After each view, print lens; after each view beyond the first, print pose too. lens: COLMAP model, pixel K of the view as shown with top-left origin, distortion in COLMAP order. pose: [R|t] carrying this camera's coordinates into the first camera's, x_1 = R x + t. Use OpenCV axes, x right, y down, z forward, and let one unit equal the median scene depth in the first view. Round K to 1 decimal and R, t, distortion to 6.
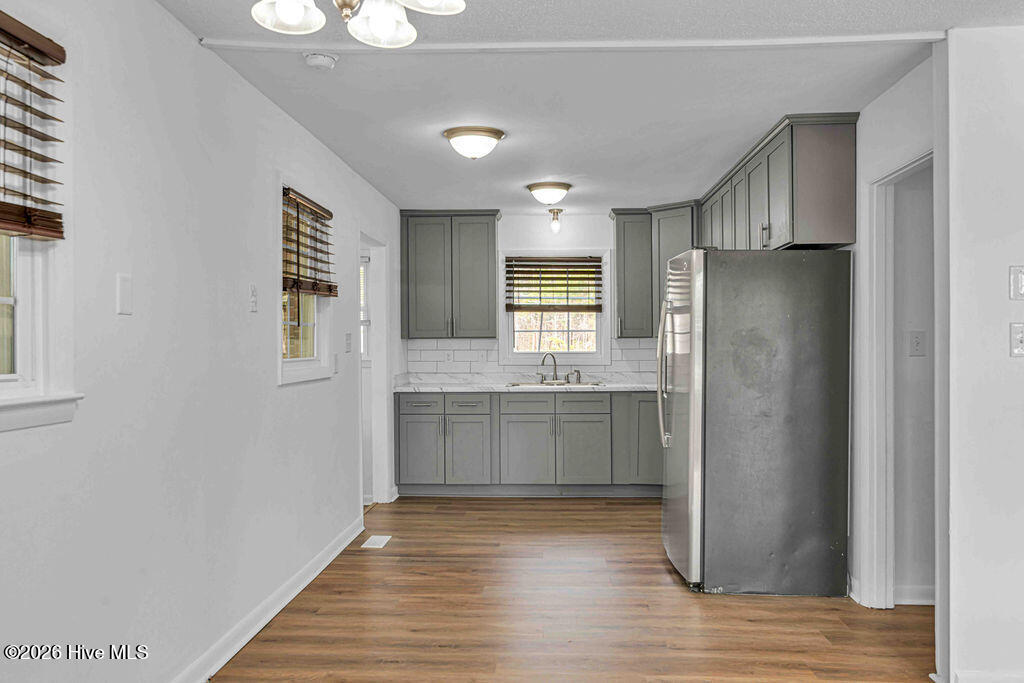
lens RADIAL K [[787.1, 0, 512.3], [0, 787.1, 348.1], [0, 0, 1]] dist [-0.000128, 0.002122]
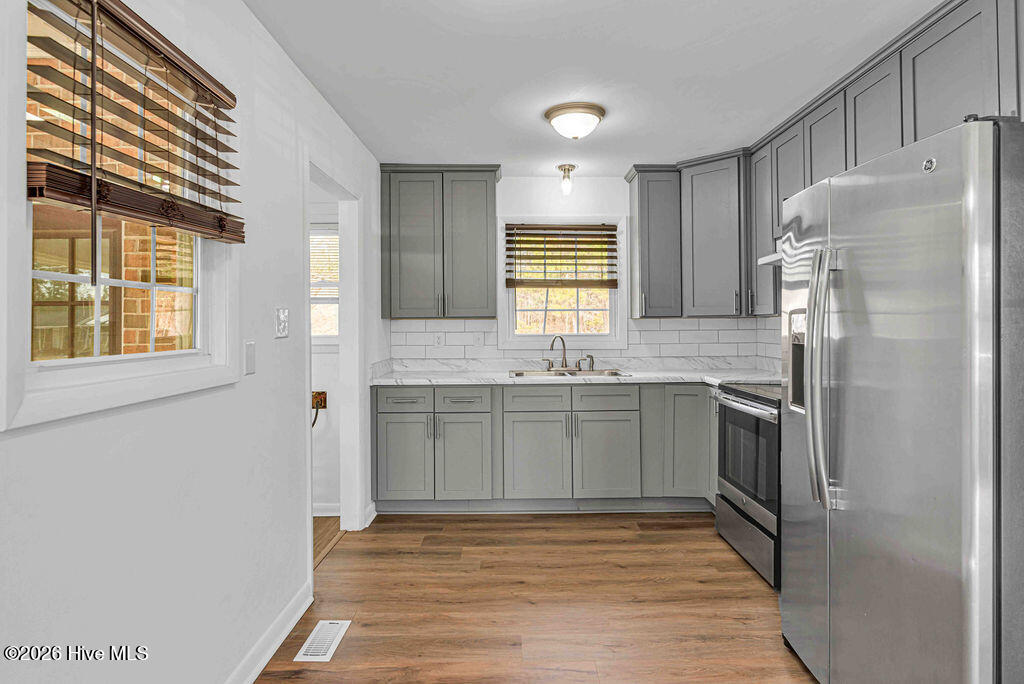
lens RADIAL K [[622.3, 0, 524.2], [0, 622.3, 321.4], [0, 0, 1]] dist [-0.008335, -0.002715]
pose [[0.998387, -0.000294, 0.056772, -0.027843], [0.000890, 0.999945, -0.010484, -0.002063], [-0.056766, 0.010517, 0.998332, 0.331183]]
